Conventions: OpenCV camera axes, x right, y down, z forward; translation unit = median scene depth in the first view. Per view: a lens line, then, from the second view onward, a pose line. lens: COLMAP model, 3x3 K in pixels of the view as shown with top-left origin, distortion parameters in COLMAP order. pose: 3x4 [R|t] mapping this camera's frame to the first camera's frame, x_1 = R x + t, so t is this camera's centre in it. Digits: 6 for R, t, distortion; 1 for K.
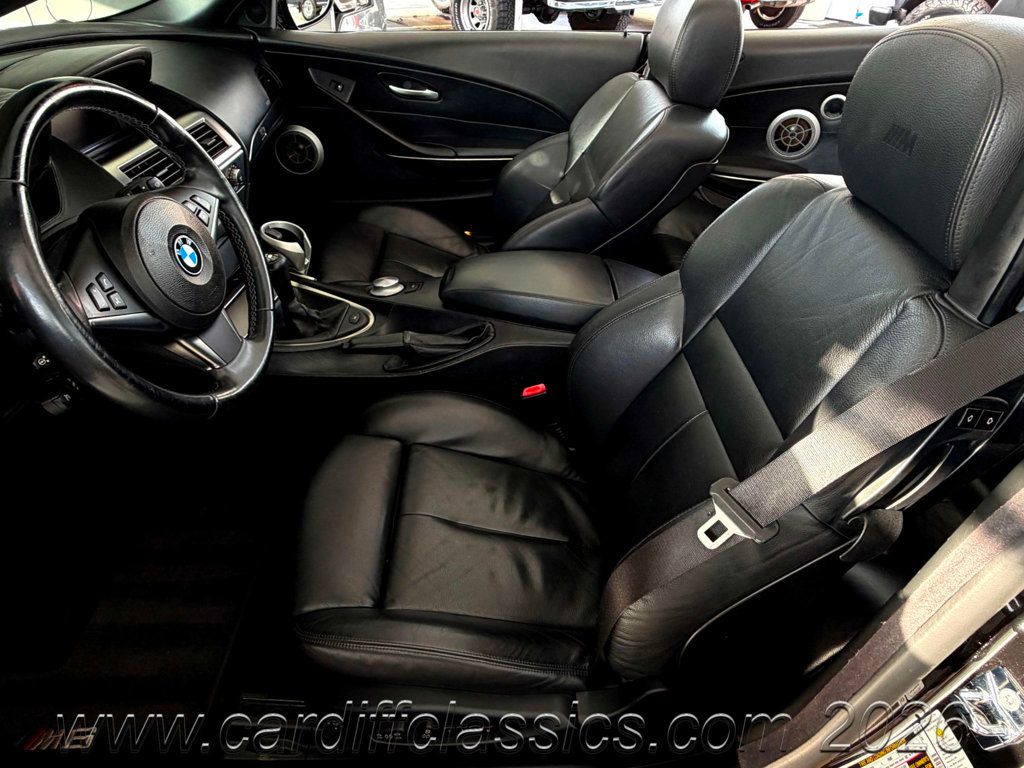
lens RADIAL K [[611.9, 0, 502.6], [0, 611.9, 390.0], [0, 0, 1]] dist [-0.005730, -0.003831]
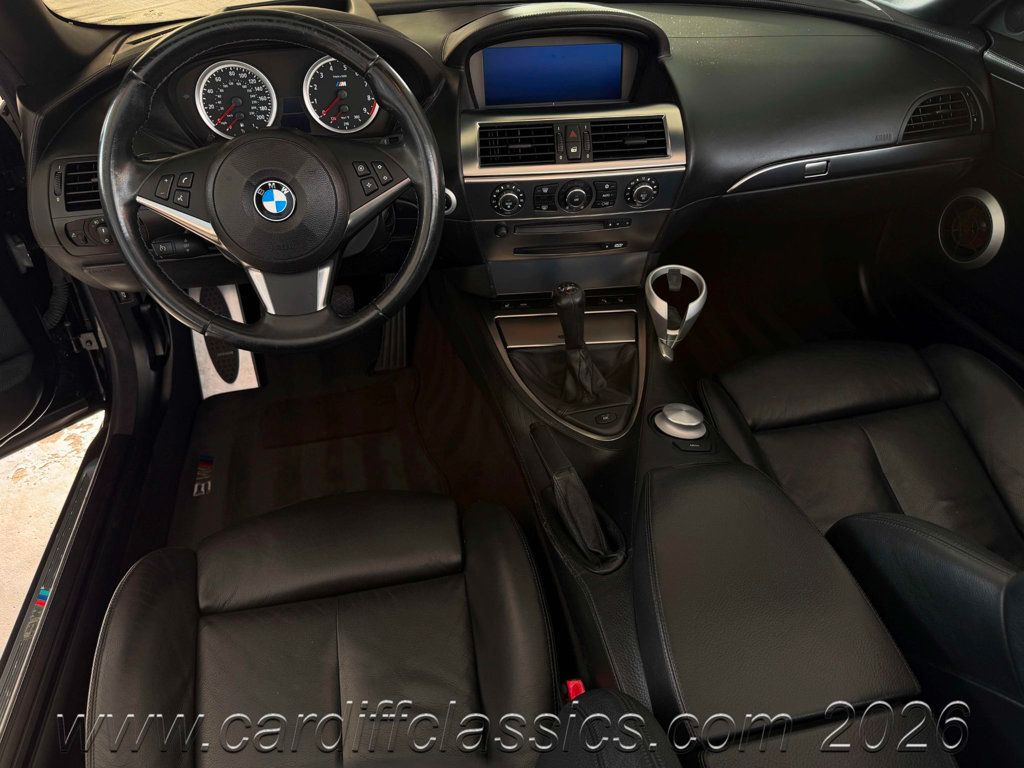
lens RADIAL K [[719.0, 0, 509.5], [0, 719.0, 394.5], [0, 0, 1]] dist [0.028034, -0.051138]
pose [[0.186858, 0.574542, -0.796860, 0.454382], [-0.596978, 0.710606, 0.372366, -0.447884], [0.780193, 0.406128, 0.475772, 0.588314]]
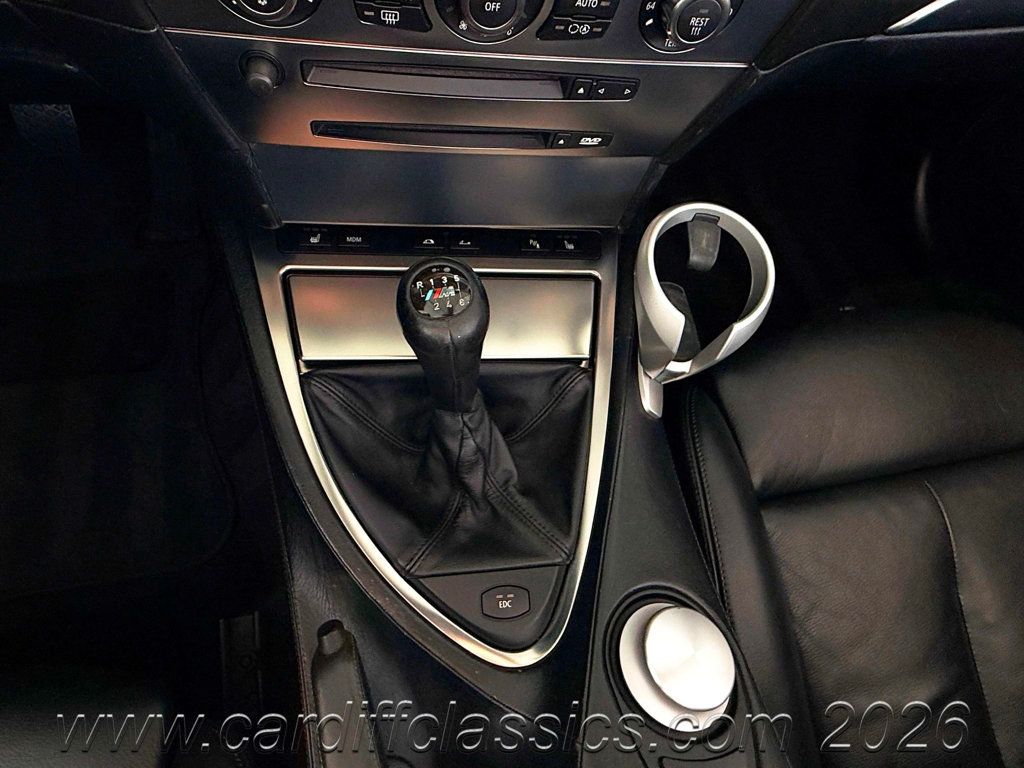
lens RADIAL K [[611.9, 0, 494.5], [0, 611.9, 379.6], [0, 0, 1]] dist [-0.006274, 0.005368]
pose [[0.203059, 0.836947, -0.508219, -0.214846], [-0.703151, 0.485848, 0.519163, -0.381752], [0.681429, 0.251934, 0.687156, 0.888396]]
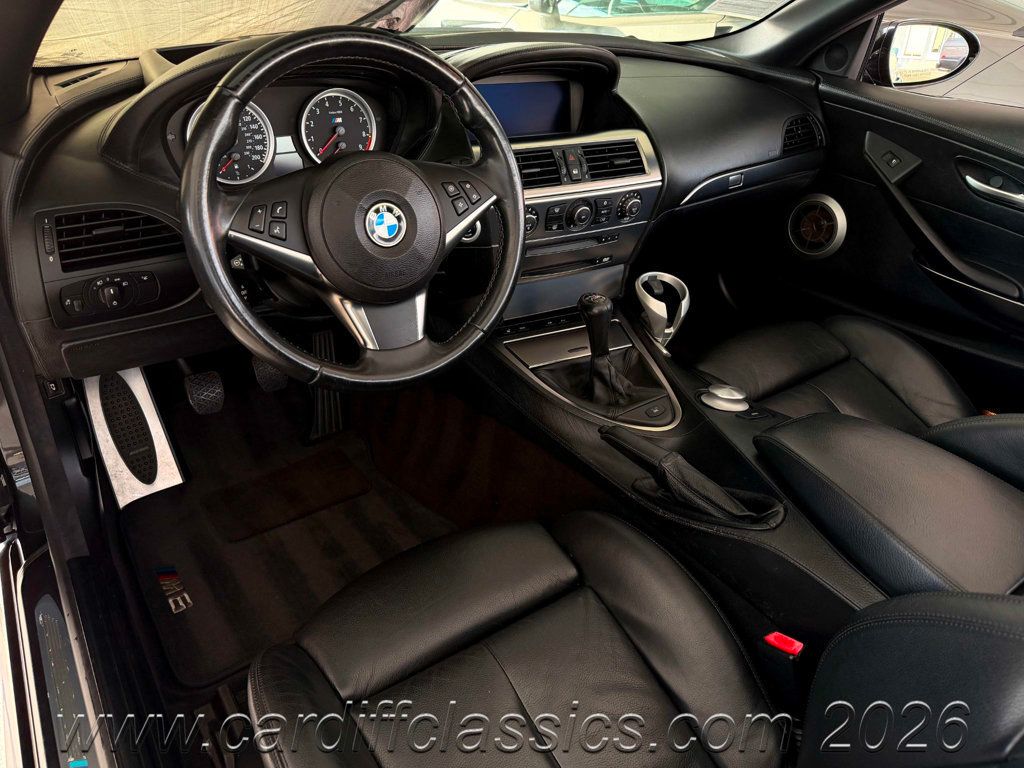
lens RADIAL K [[719.0, 0, 508.2], [0, 719.0, 397.9], [0, 0, 1]] dist [0.028034, -0.051138]
pose [[0.565399, 0.429509, -0.704164, 0.322271], [-0.532362, 0.842117, 0.086201, -0.130224], [0.630012, 0.326132, 0.704786, 0.292164]]
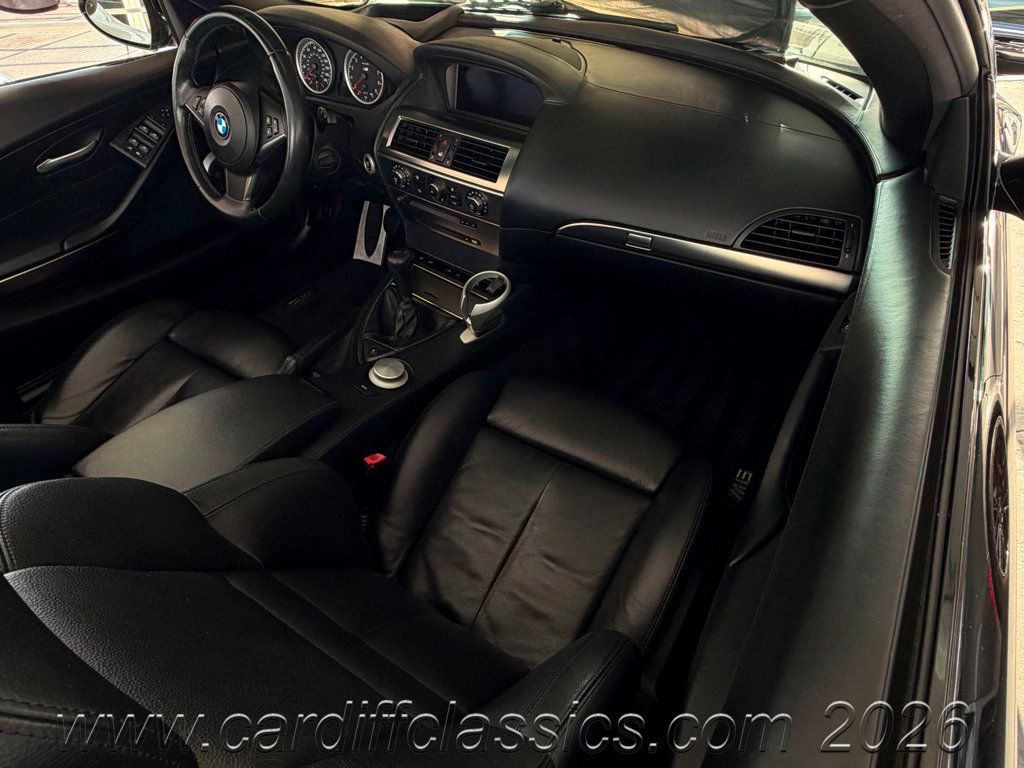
lens RADIAL K [[611.9, 0, 513.5], [0, 611.9, 387.4], [0, 0, 1]] dist [-0.006274, 0.005368]
pose [[-0.547648, 0.534072, -0.644087, 0.337775], [-0.530468, 0.373684, 0.760897, -1.108723], [0.647059, 0.758371, 0.078661, 1.301751]]
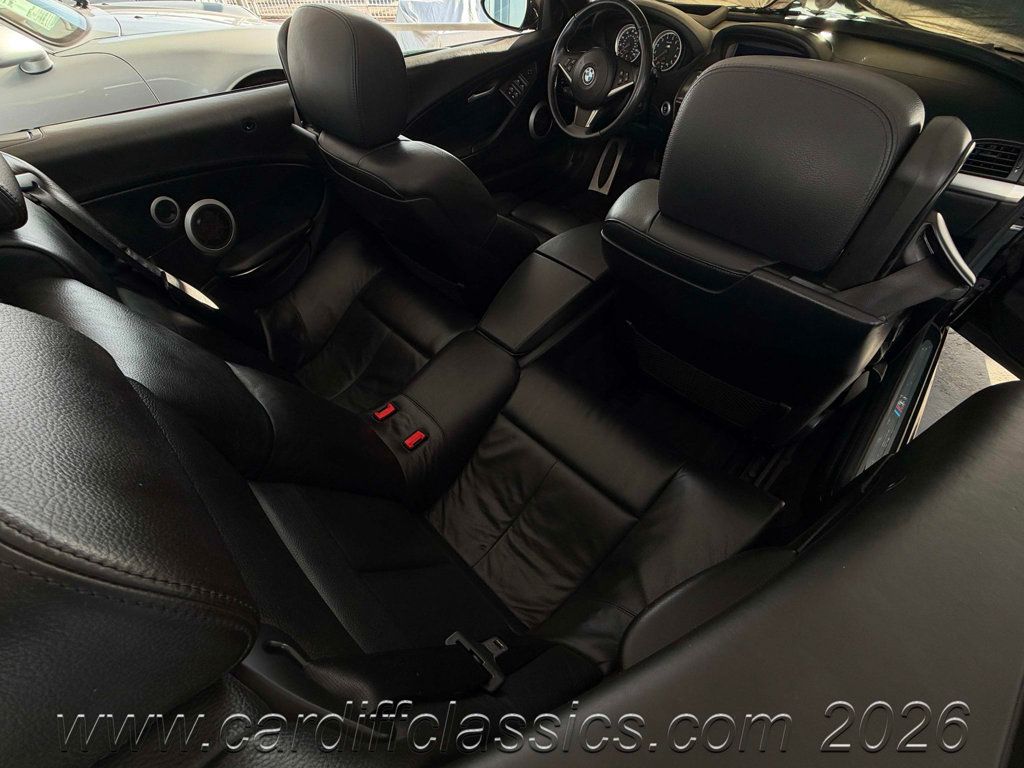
lens RADIAL K [[426.7, 0, 512.1], [0, 426.7, 387.6], [0, 0, 1]] dist [-0.003796, 0.000511]
pose [[-0.707051, 0.520373, -0.478843, 0.952123], [-0.449365, 0.192225, 0.872422, -1.007966], [0.546031, 0.832022, 0.097925, 1.222014]]
